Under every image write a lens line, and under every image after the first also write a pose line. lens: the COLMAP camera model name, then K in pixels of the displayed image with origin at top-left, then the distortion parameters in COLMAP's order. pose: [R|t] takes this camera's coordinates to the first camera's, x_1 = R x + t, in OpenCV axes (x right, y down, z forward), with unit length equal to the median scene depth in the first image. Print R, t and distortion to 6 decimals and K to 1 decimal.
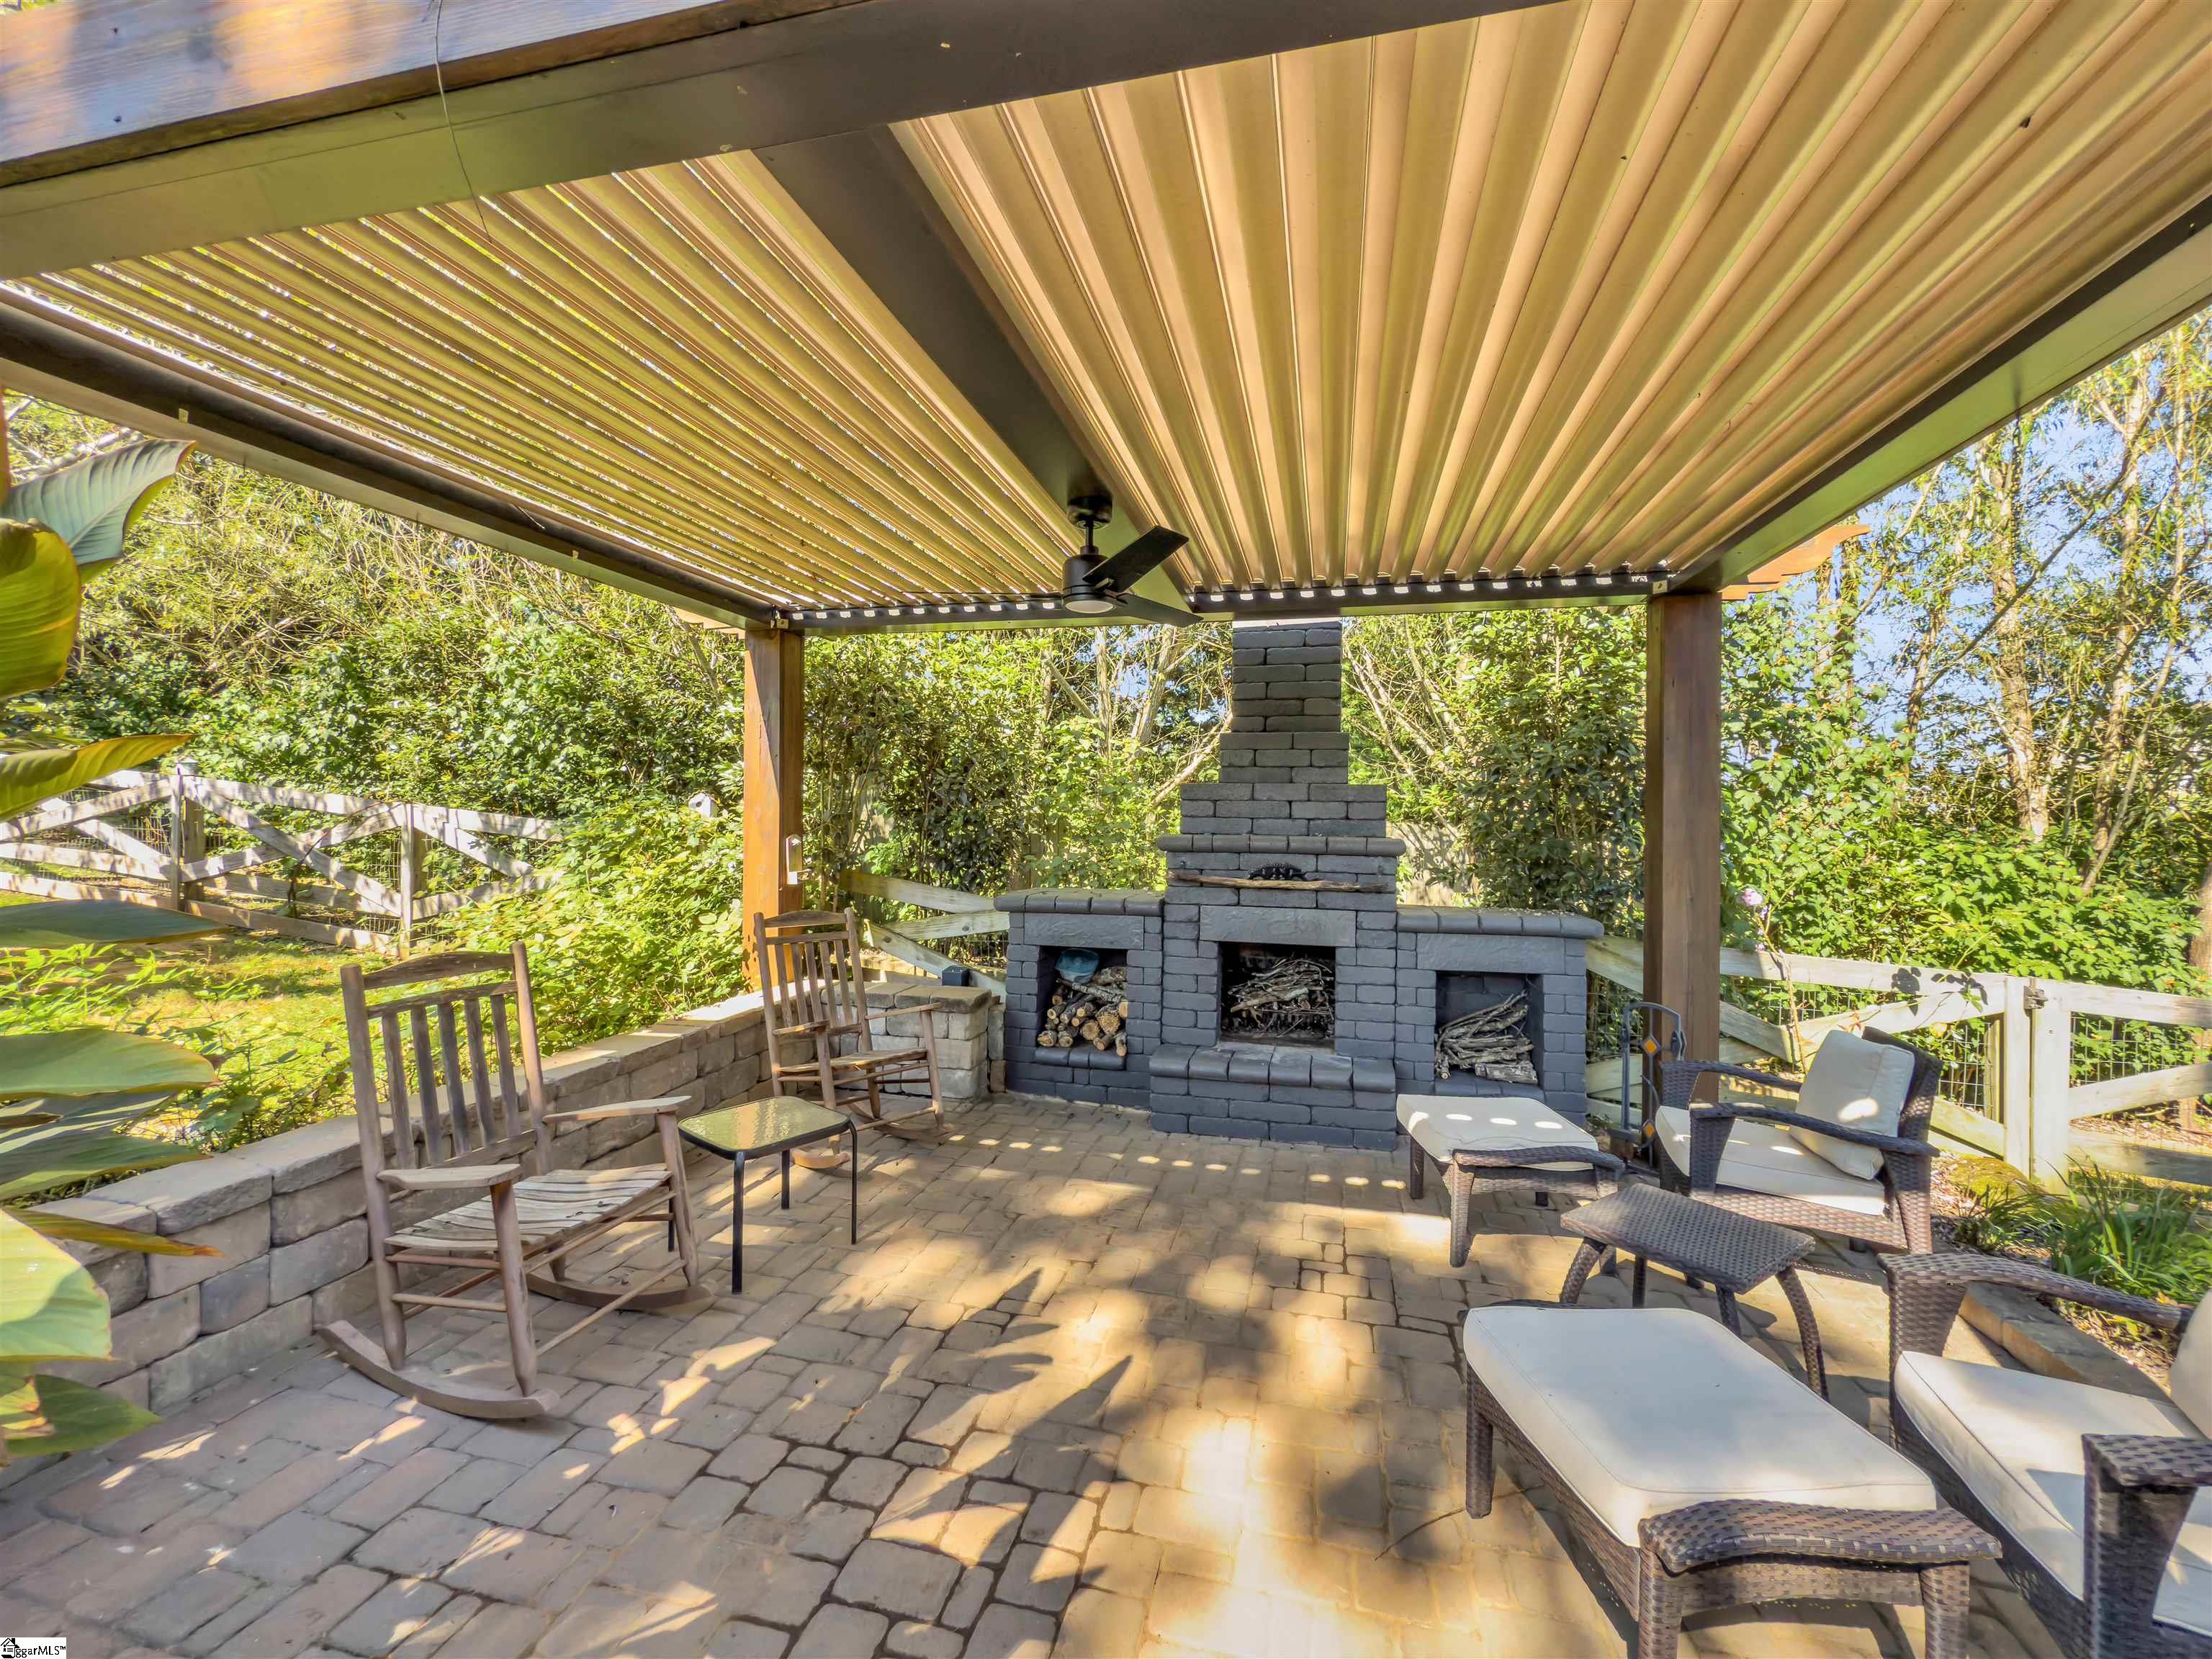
lens RADIAL K [[897.7, 0, 1116.2], [0, 897.7, 818.8], [0, 0, 1]] dist [-0.001062, -0.000102]
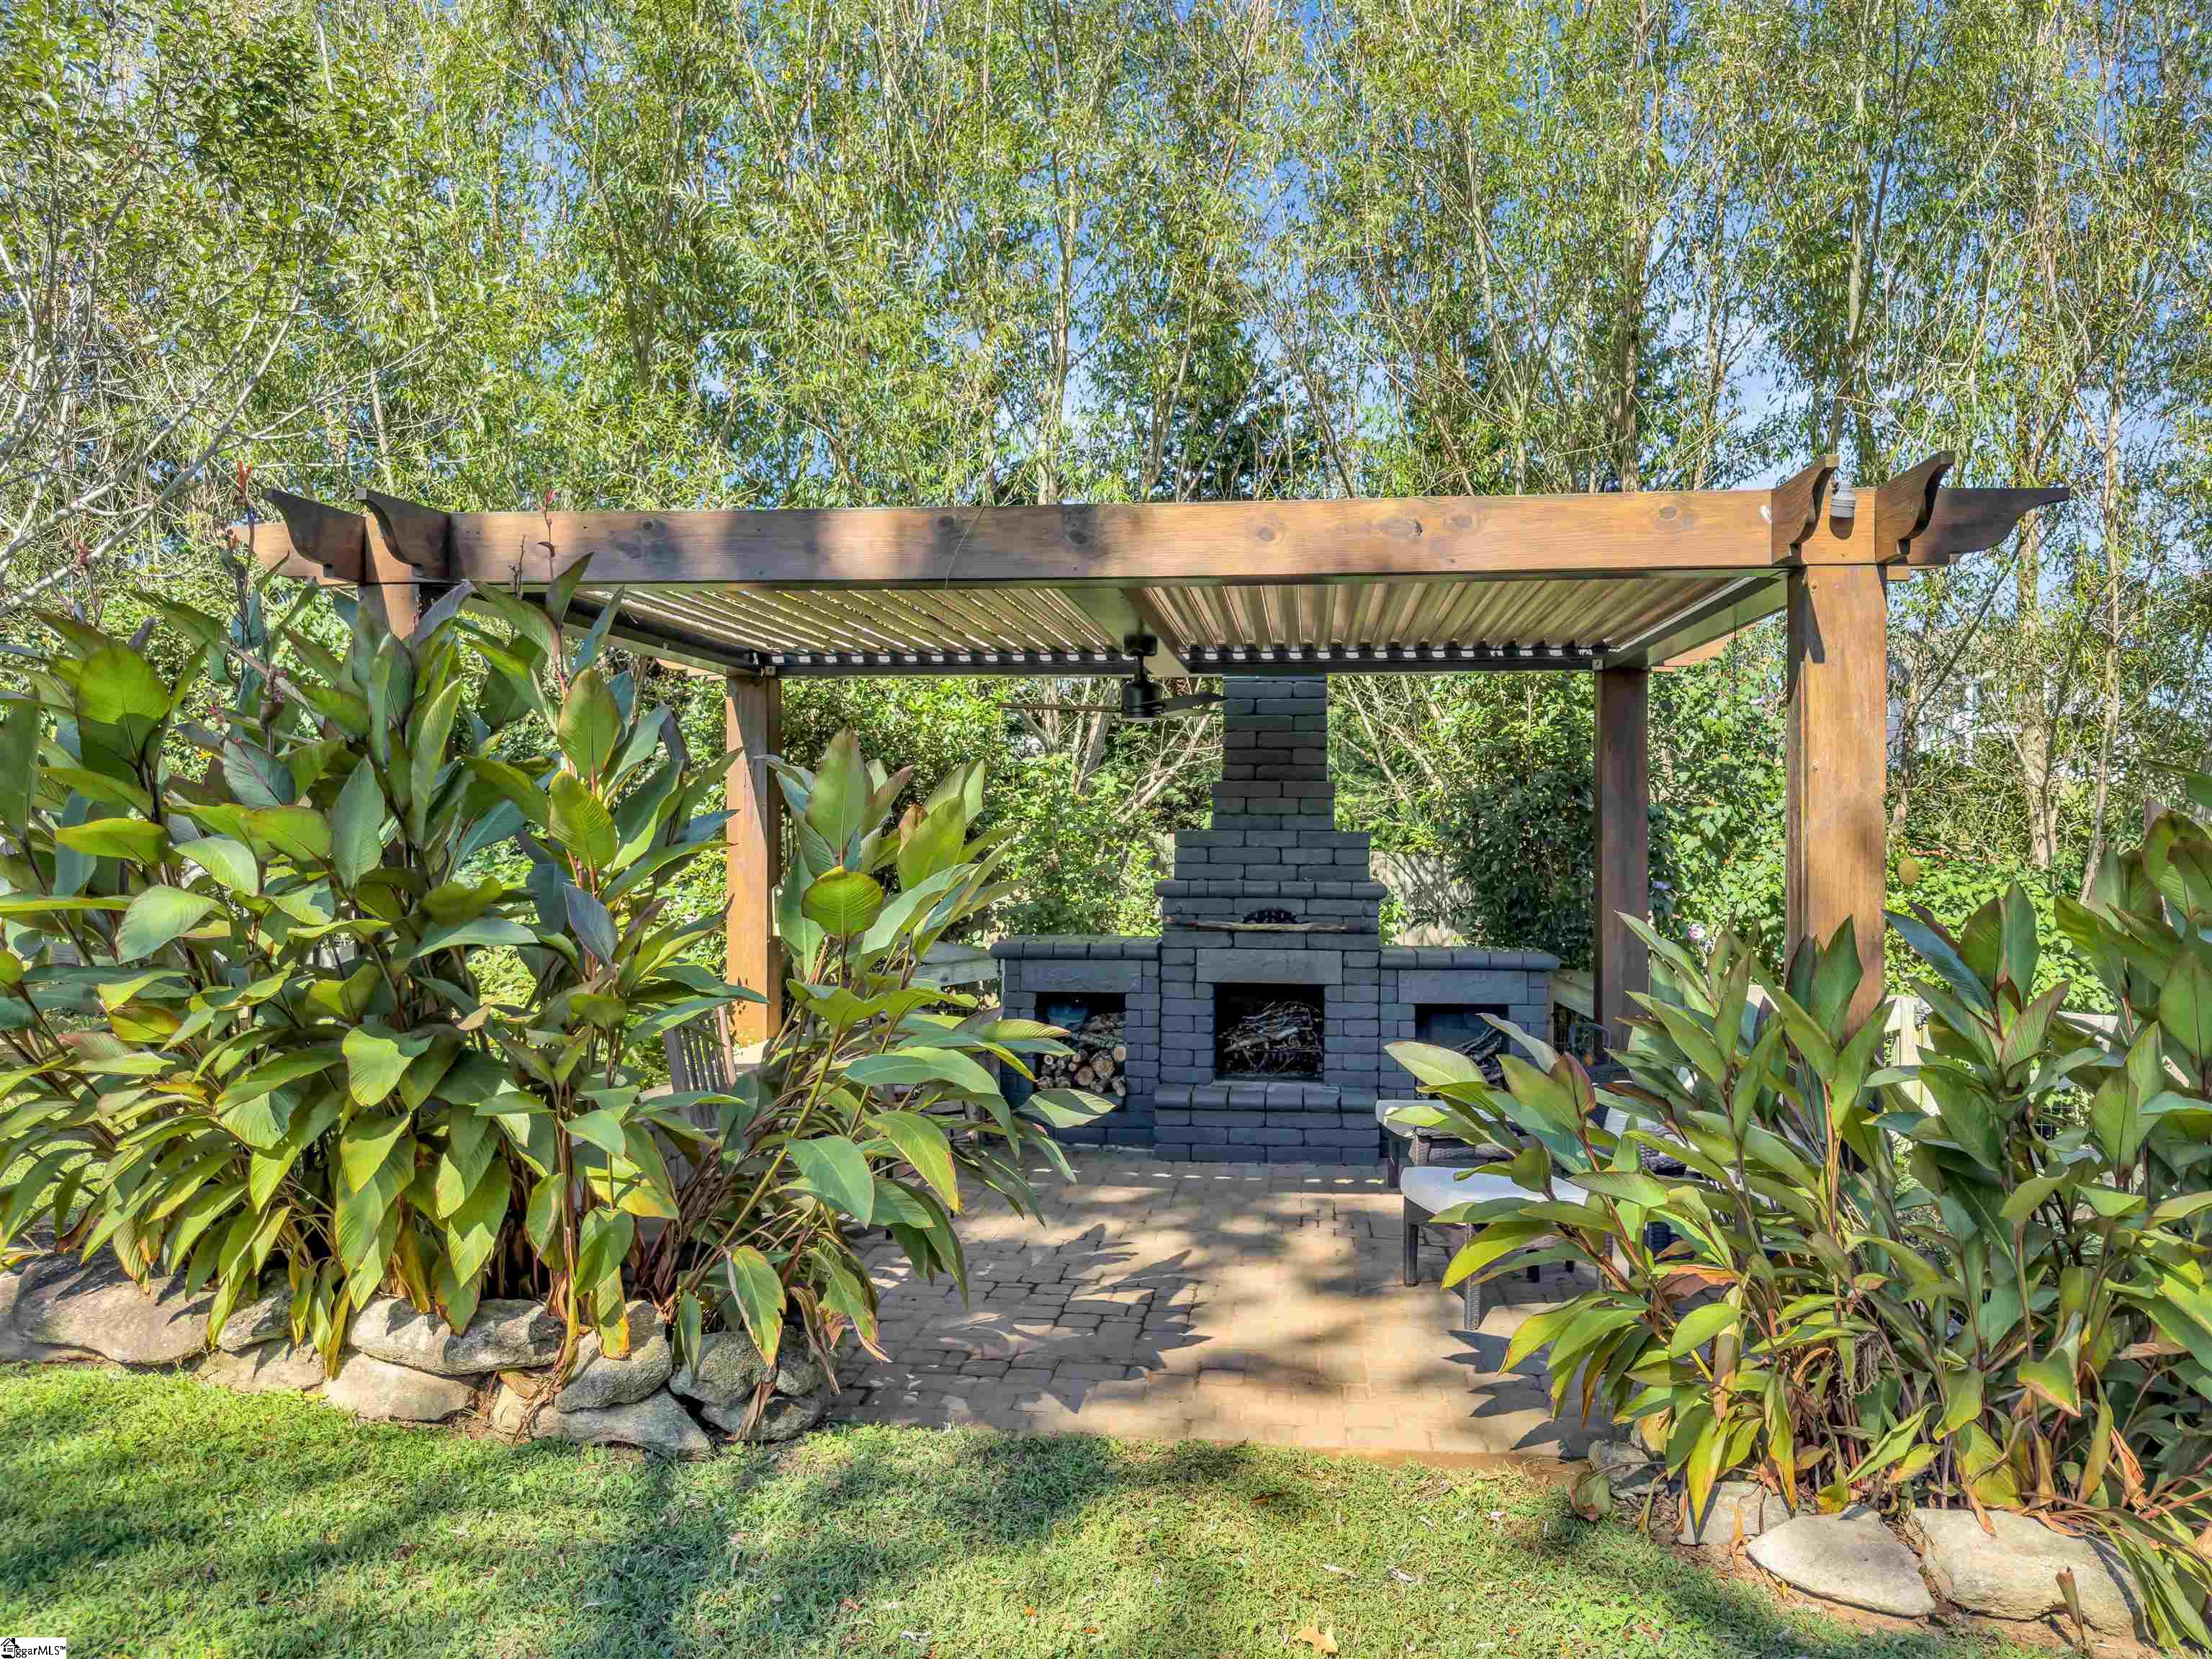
lens RADIAL K [[1589.4, 0, 1106.0], [0, 1589.4, 829.5], [0, 0, 1]] dist [0.033463, 0.000032]
pose [[0.994417, -0.010689, 0.104975, -0.208779], [0.009786, 0.999911, 0.009107, -0.061432], [-0.105063, -0.008029, 0.994433, -0.847151]]
